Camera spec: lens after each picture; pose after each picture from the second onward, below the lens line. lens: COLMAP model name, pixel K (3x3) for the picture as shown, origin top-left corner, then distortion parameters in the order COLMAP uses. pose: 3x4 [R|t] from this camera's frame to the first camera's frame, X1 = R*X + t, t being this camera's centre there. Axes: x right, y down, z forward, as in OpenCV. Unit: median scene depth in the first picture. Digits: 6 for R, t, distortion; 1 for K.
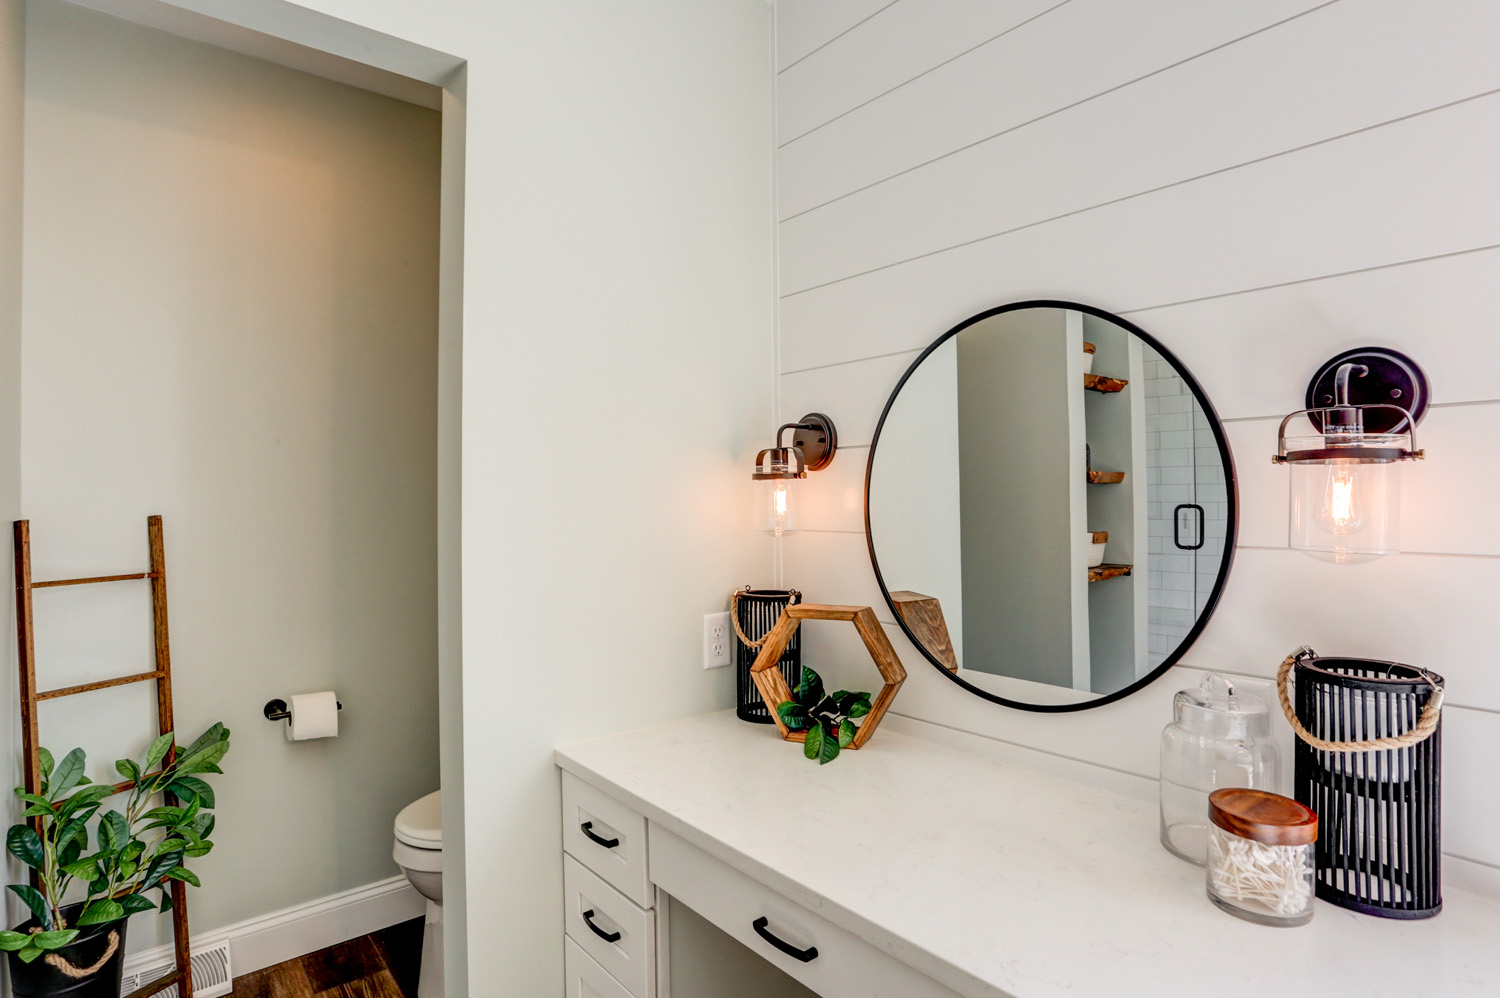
lens RADIAL K [[766.3, 0, 750.0], [0, 766.3, 499.0], [0, 0, 1]] dist [0.003710, 0.000711]
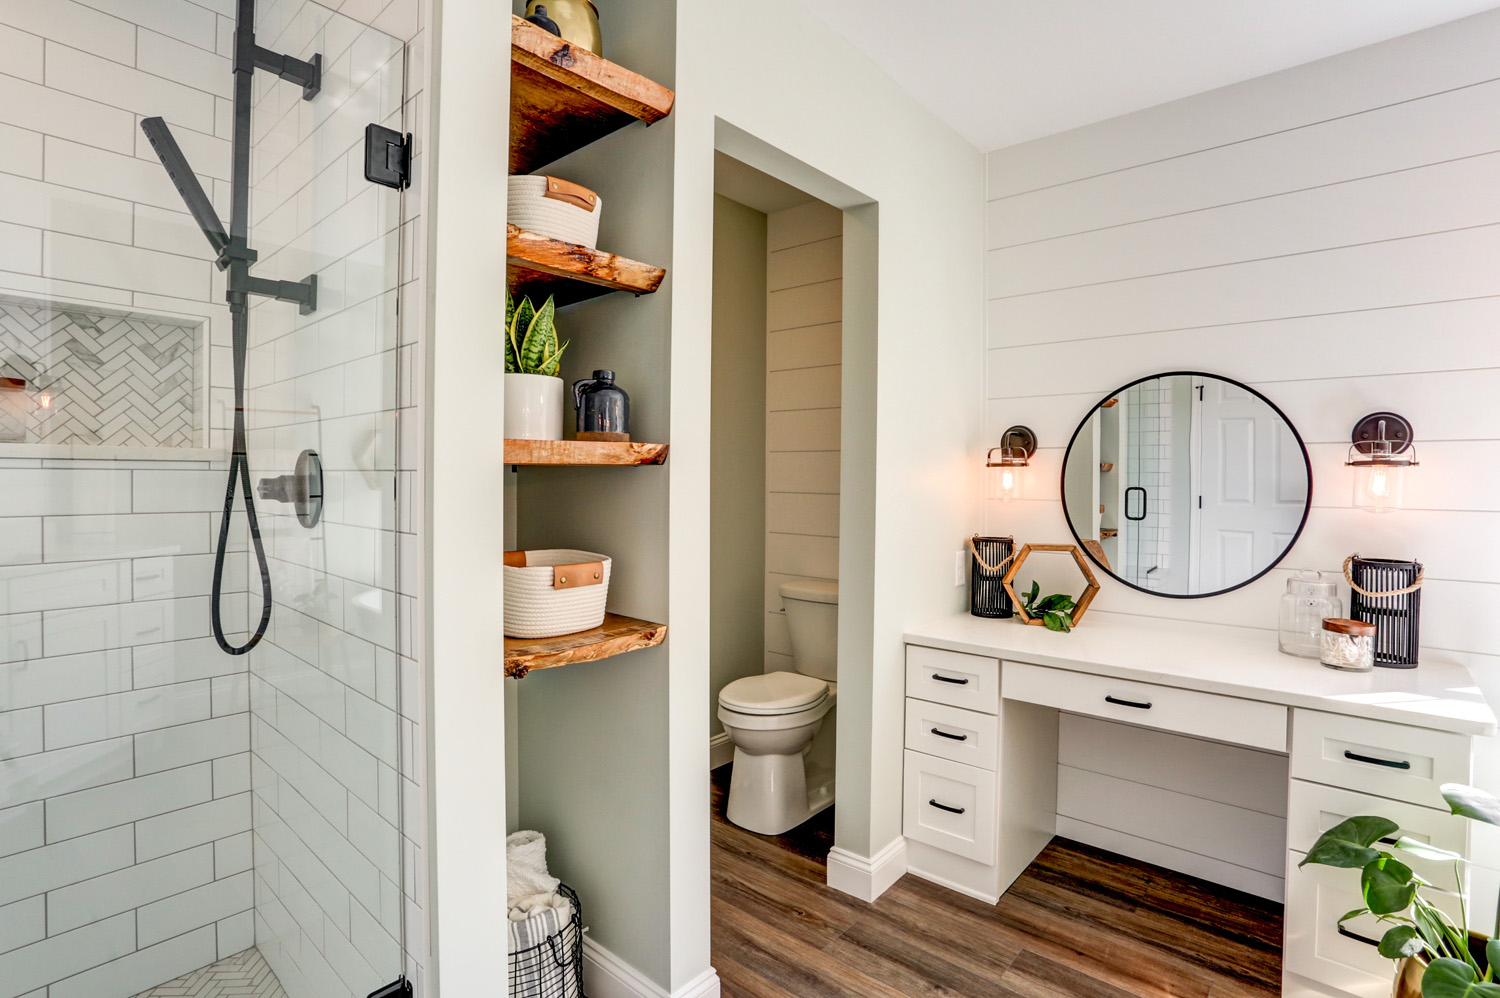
lens RADIAL K [[725.1, 0, 750.0], [0, 725.1, 499.0], [0, 0, 1]] dist [-0.000214, -0.000281]
pose [[0.988884, 0.009691, 0.148375, -1.104819], [-0.013769, 0.999554, 0.026485, 0.012876], [-0.148052, -0.028233, 0.988577, -0.654464]]
